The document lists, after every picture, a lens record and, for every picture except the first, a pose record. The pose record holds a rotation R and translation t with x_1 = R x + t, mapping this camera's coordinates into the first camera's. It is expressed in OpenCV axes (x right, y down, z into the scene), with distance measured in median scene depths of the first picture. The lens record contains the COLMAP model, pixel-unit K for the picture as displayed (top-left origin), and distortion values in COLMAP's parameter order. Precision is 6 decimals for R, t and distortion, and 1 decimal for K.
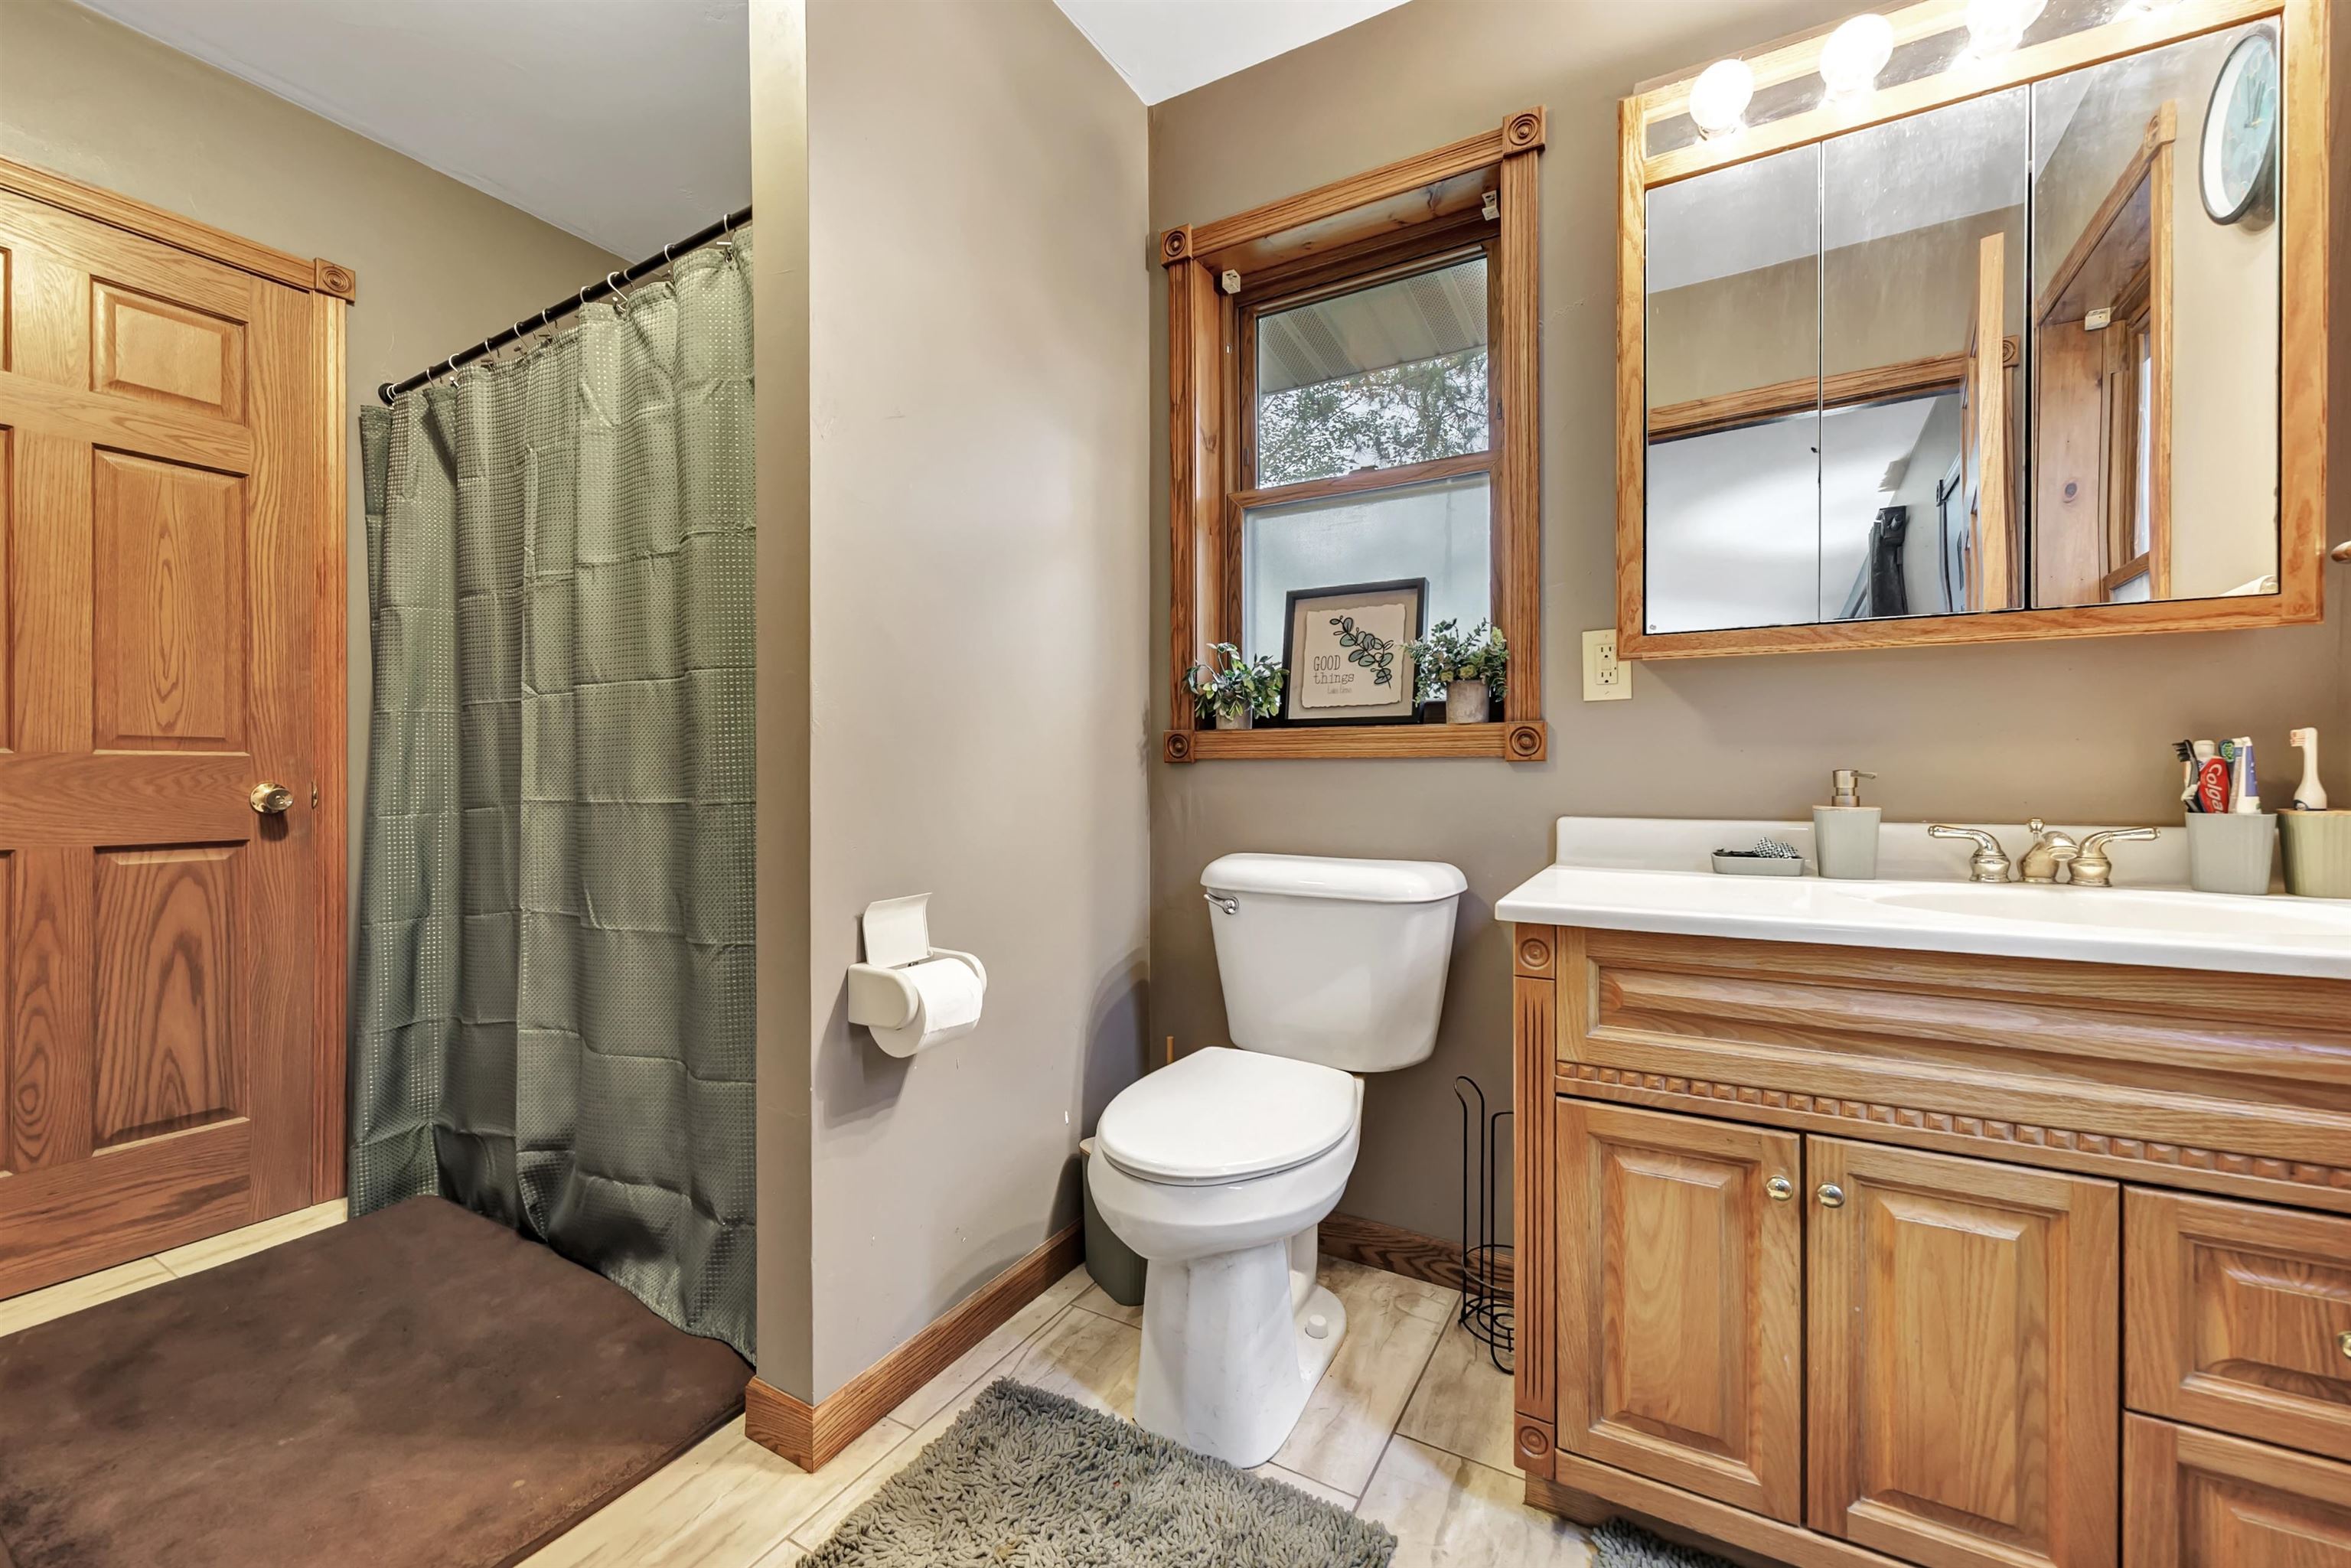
lens RADIAL K [[965.7, 0, 1163.9], [0, 965.7, 775.0], [0, 0, 1]] dist [0.000104, 0.000115]
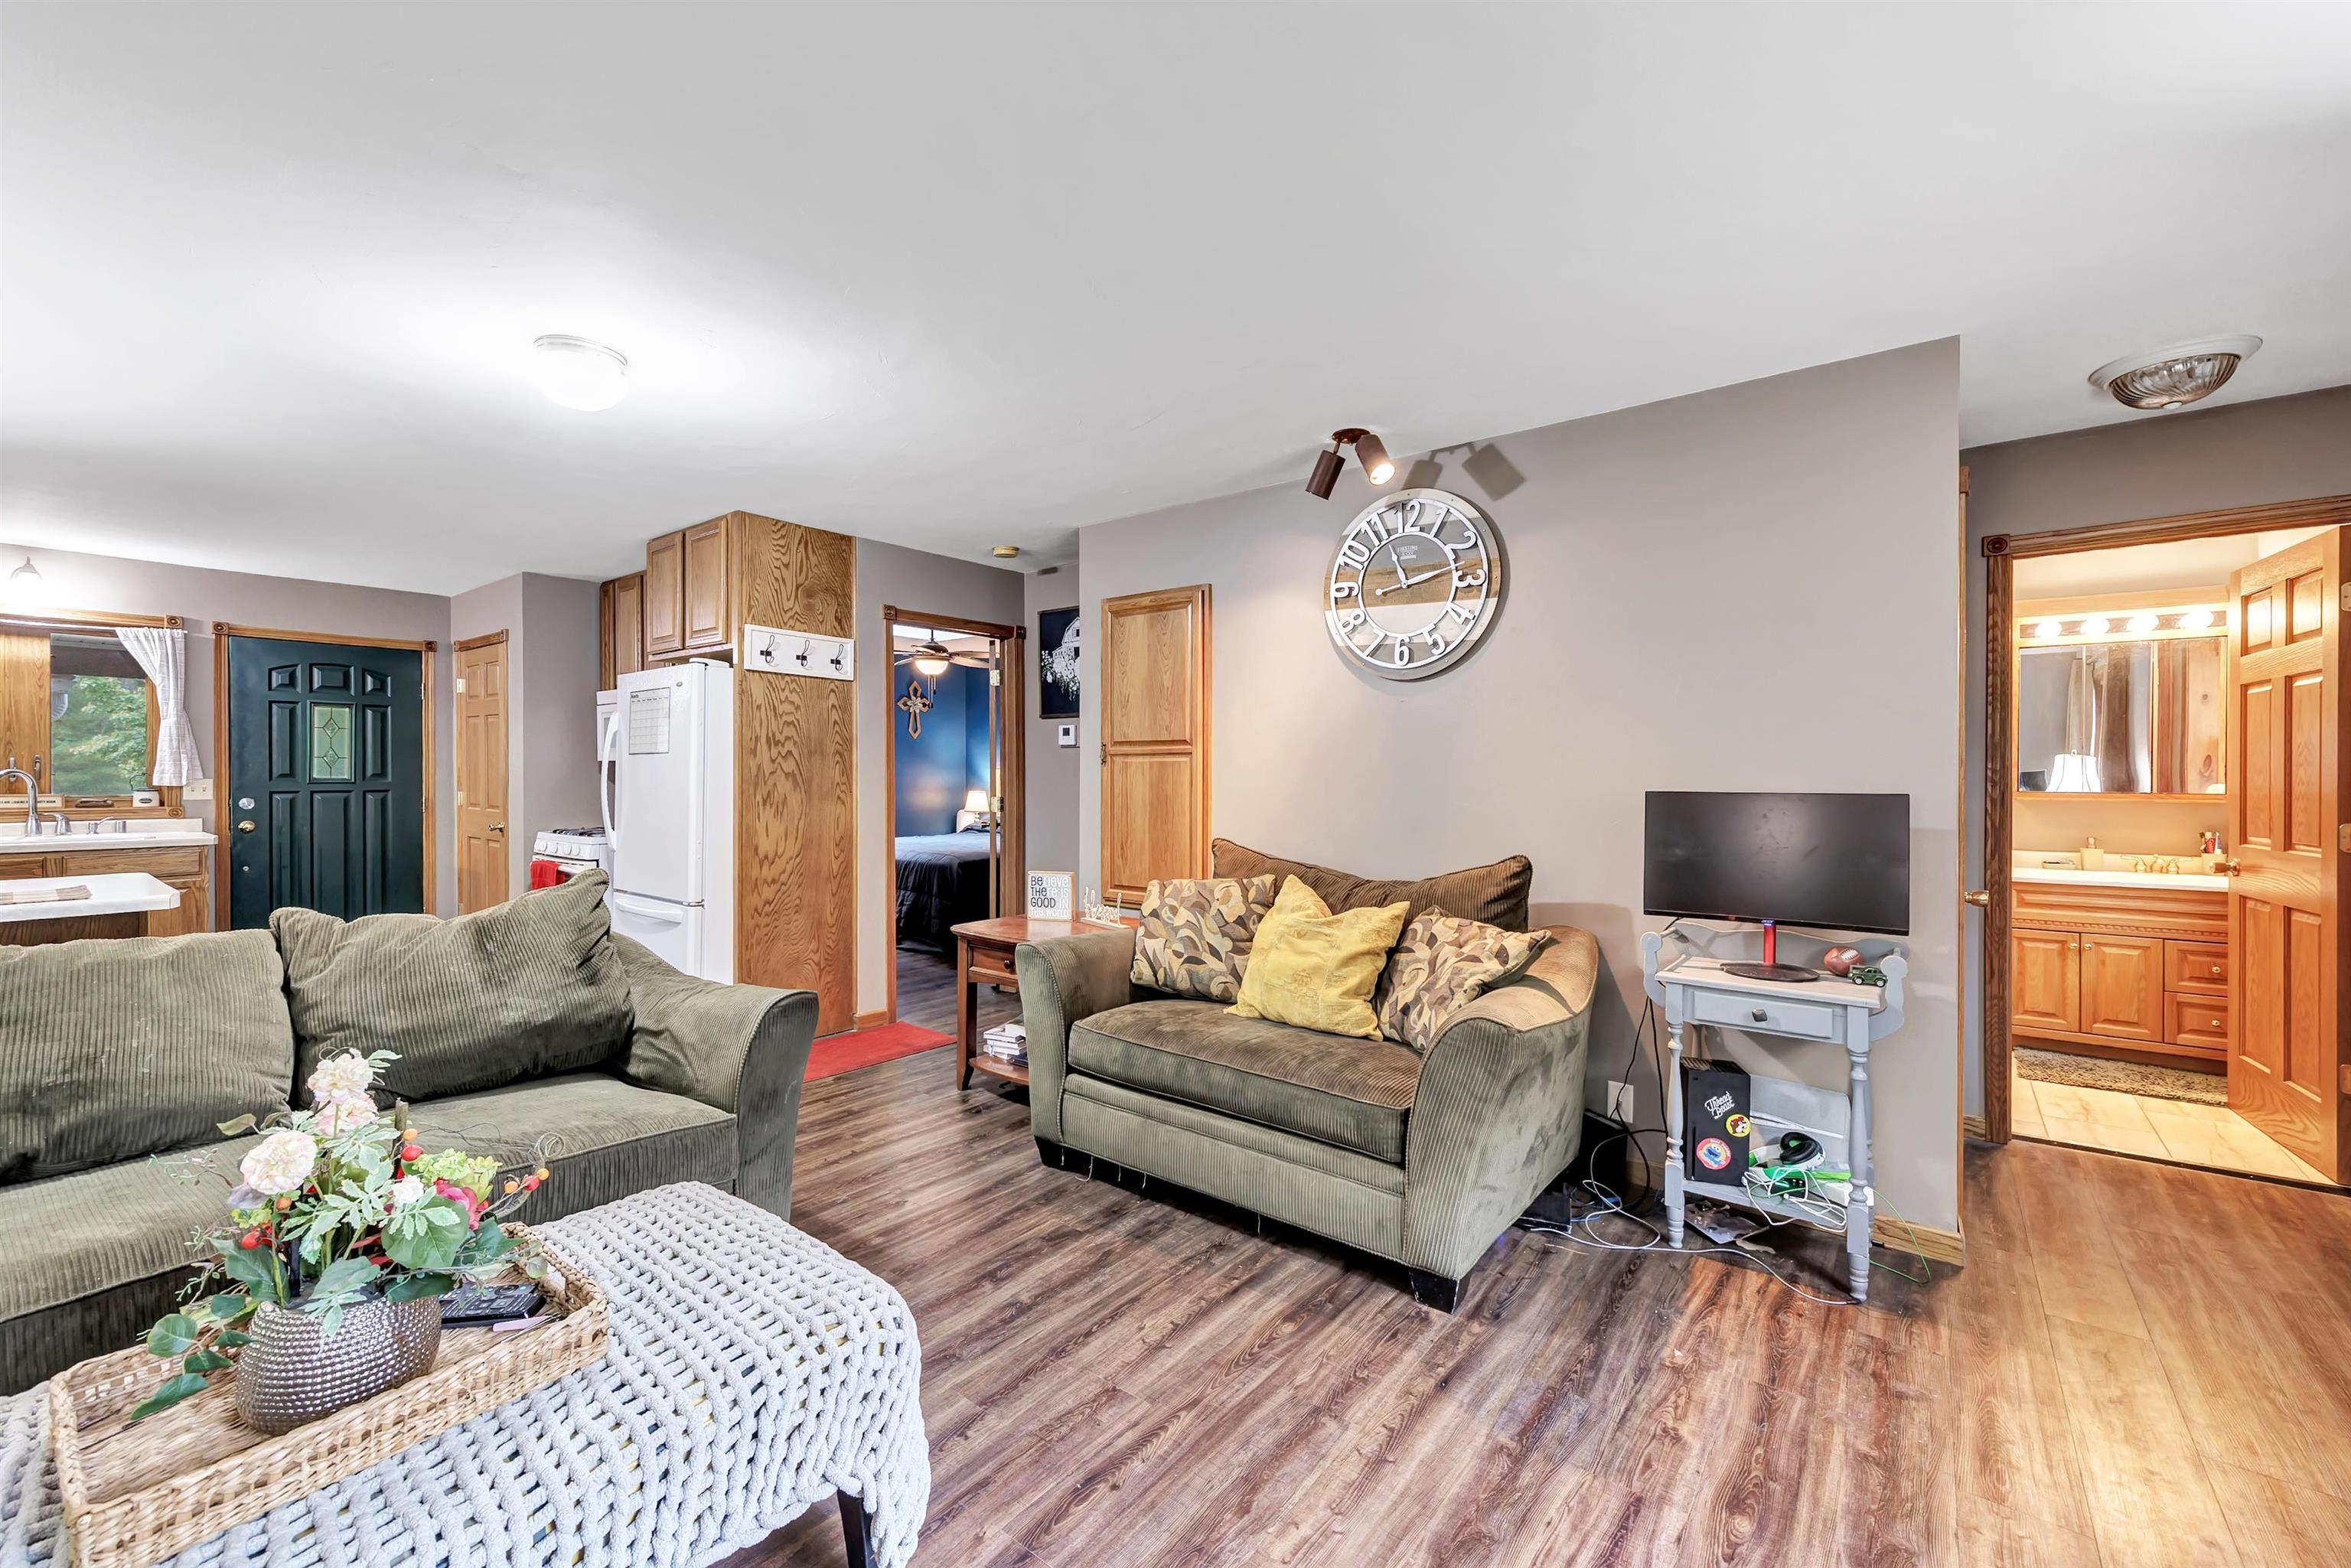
lens RADIAL K [[965.7, 0, 1163.9], [0, 965.7, 775.0], [0, 0, 1]] dist [0.000104, 0.000115]
pose [[0.989437, 0.004509, -0.144893, -2.335324], [-0.004652, 0.999989, -0.000654, -0.242470], [0.144889, 0.001321, 0.989447, -3.257113]]
